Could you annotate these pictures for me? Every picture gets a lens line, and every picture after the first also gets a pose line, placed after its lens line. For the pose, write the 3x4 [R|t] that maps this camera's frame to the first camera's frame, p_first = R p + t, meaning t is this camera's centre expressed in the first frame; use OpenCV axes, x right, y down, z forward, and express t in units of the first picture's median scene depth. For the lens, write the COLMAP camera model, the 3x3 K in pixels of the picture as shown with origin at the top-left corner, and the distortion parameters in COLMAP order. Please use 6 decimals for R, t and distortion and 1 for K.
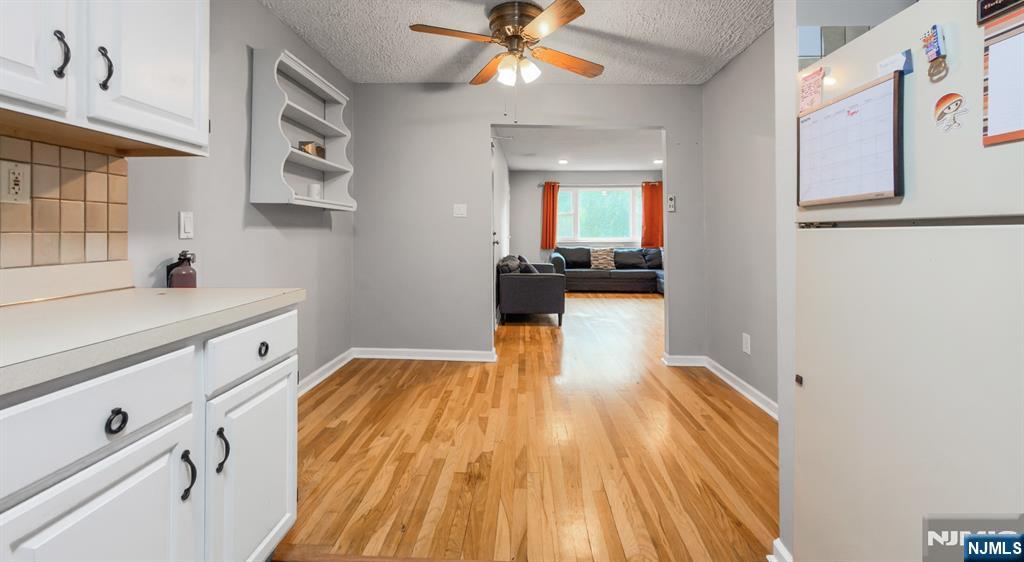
lens RADIAL K [[427.9, 0, 500.8], [0, 427.9, 229.4], [0, 0, 1]] dist [0.002021, -0.000959]
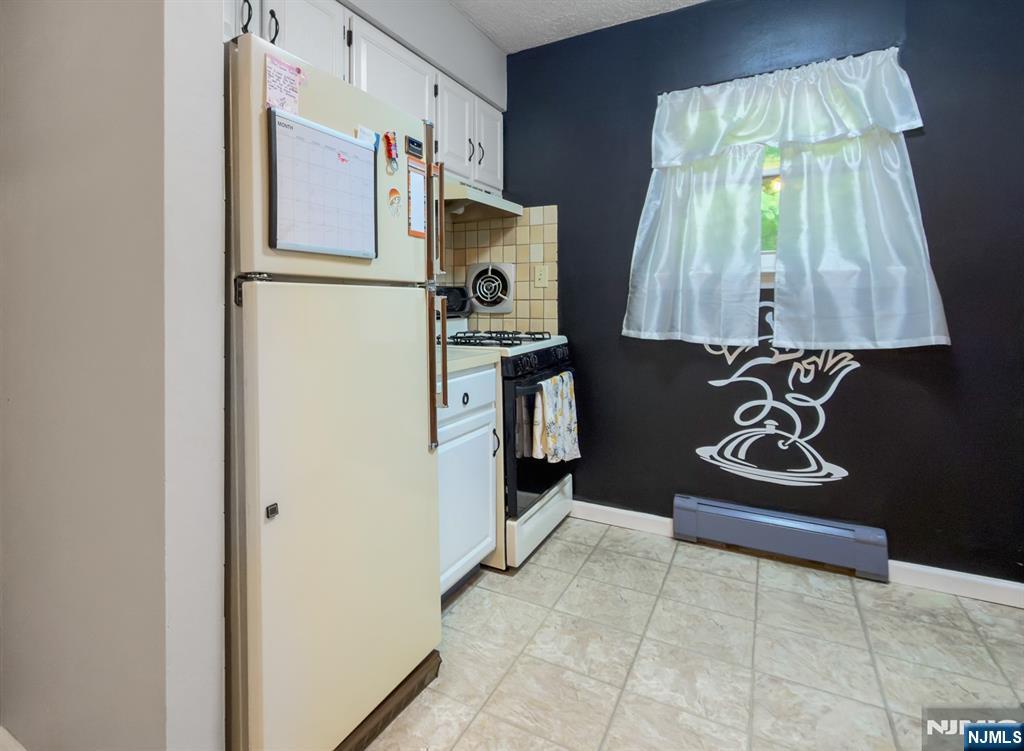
lens RADIAL K [[565.4, 0, 397.1], [0, 565.4, 307.8], [0, 0, 1]] dist [0.006063, -0.002367]
pose [[-0.865782, -0.005034, 0.500396, 0.095860], [-0.004681, 0.999987, 0.001962, 0.035583], [-0.500400, -0.000644, -0.865794, 1.655955]]
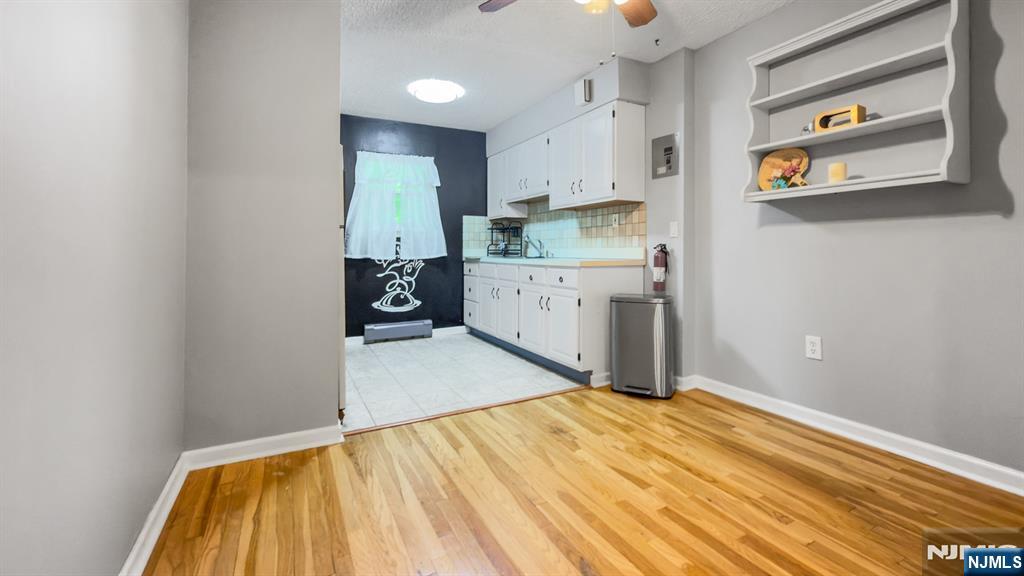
lens RADIAL K [[421.5, 0, 508.9], [0, 421.5, 244.0], [0, 0, 1]] dist [0.000052, -0.000334]
pose [[-0.856976, -0.004504, -0.515337, 1.054482], [0.007050, 0.999766, -0.020461, 0.114399], [0.515308, -0.021168, -0.856743, 3.071644]]
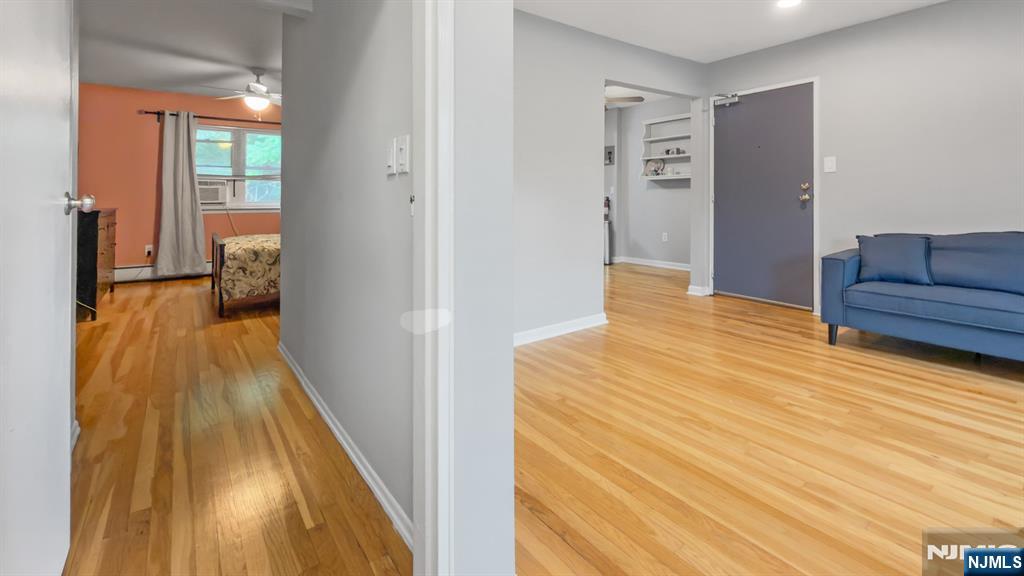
lens RADIAL K [[438.8, 0, 496.7], [0, 438.8, 192.3], [0, 0, 1]] dist [-0.003804, 0.000025]
pose [[-0.778339, -0.007871, -0.627795, 3.601932], [0.006211, 0.999776, -0.020235, 0.118750], [0.627813, -0.019649, -0.778116, 4.873956]]
